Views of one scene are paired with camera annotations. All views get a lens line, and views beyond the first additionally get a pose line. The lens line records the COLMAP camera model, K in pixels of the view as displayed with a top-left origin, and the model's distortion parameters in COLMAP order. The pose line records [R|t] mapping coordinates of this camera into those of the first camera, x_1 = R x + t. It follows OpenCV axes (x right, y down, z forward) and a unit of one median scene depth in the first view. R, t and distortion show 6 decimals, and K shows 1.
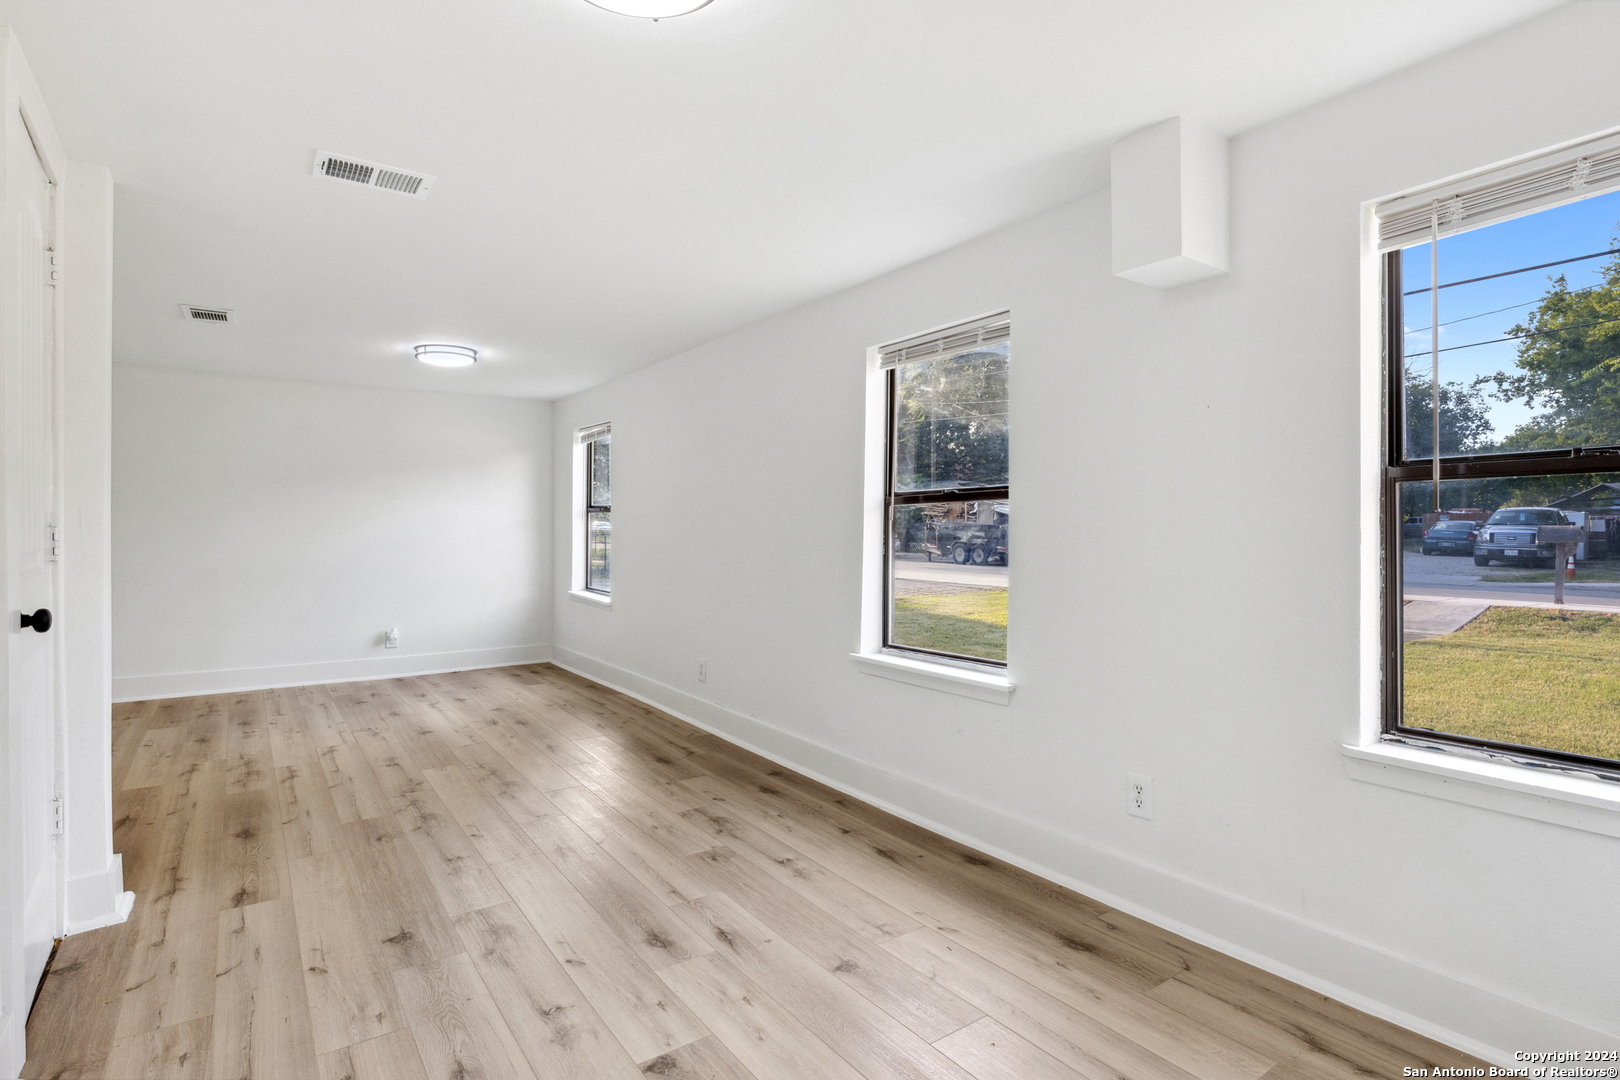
lens RADIAL K [[801.4, 0, 814.3], [0, 801.4, 532.3], [0, 0, 1]] dist [-0.016328, -0.000879]
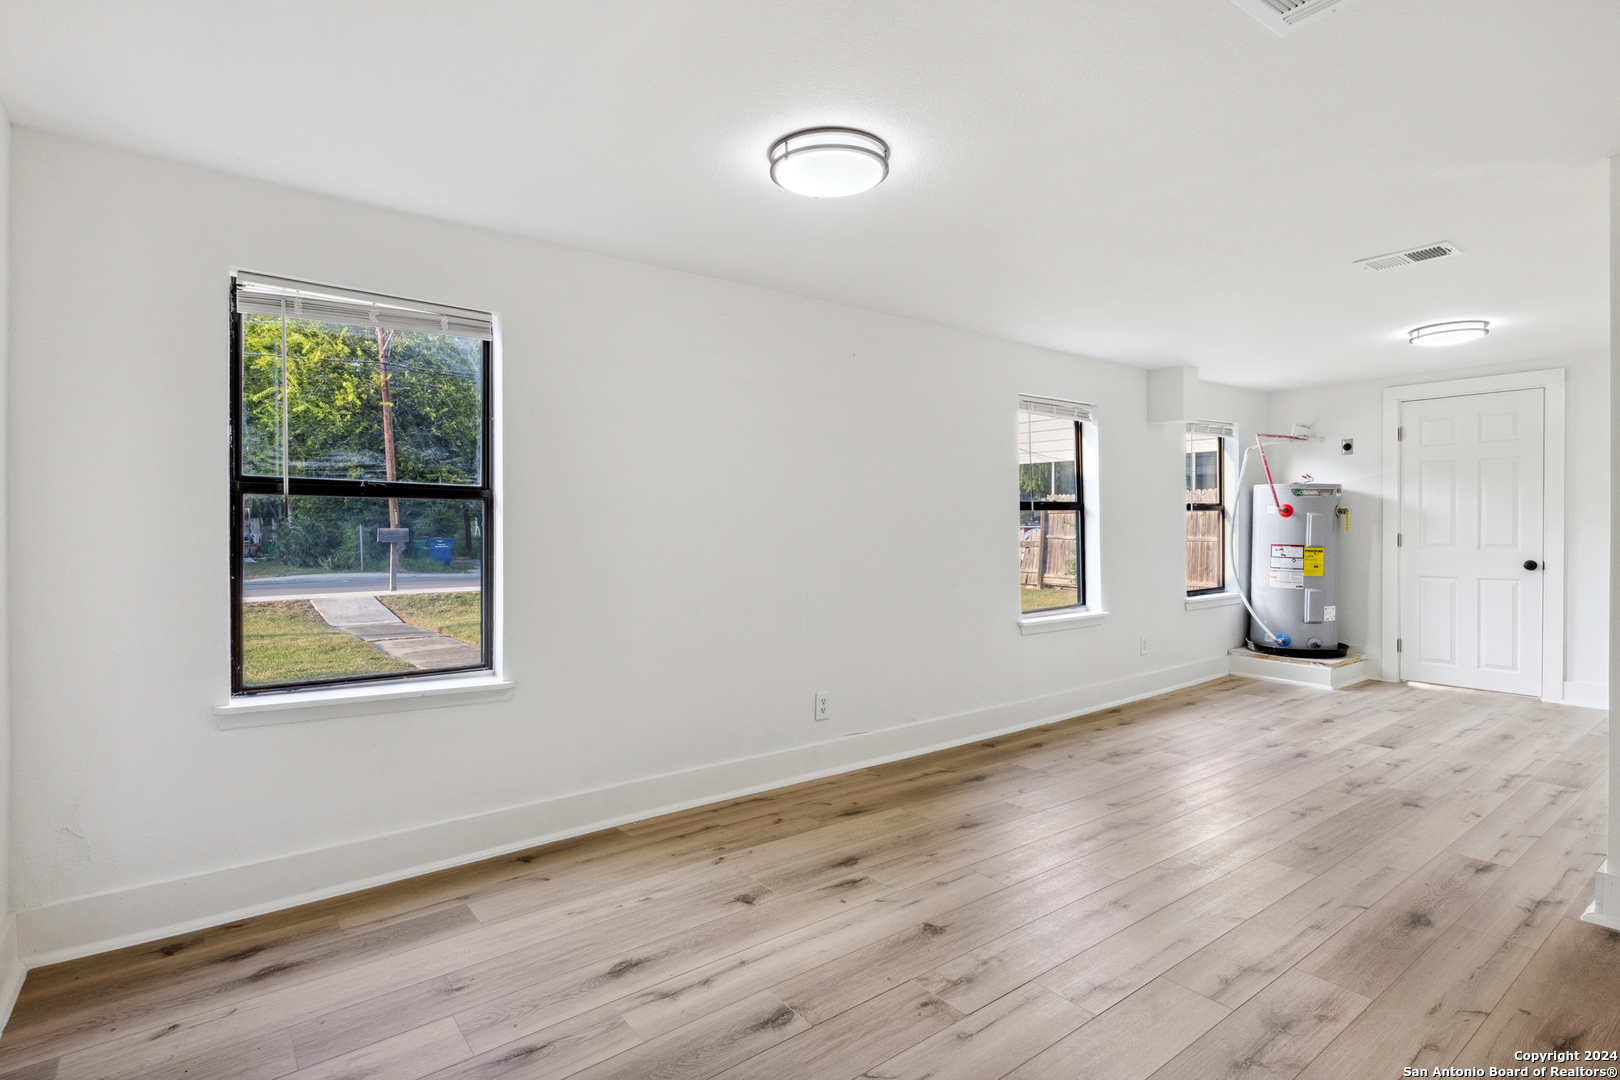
lens RADIAL K [[801.4, 0, 826.6], [0, 801.4, 540.4], [0, 0, 1]] dist [-0.016328, -0.000879]
pose [[-0.028642, -0.018460, 0.999419, -1.588557], [0.014400, 0.999718, 0.018878, -0.011642], [-0.999486, 0.014932, -0.028368, 1.728871]]
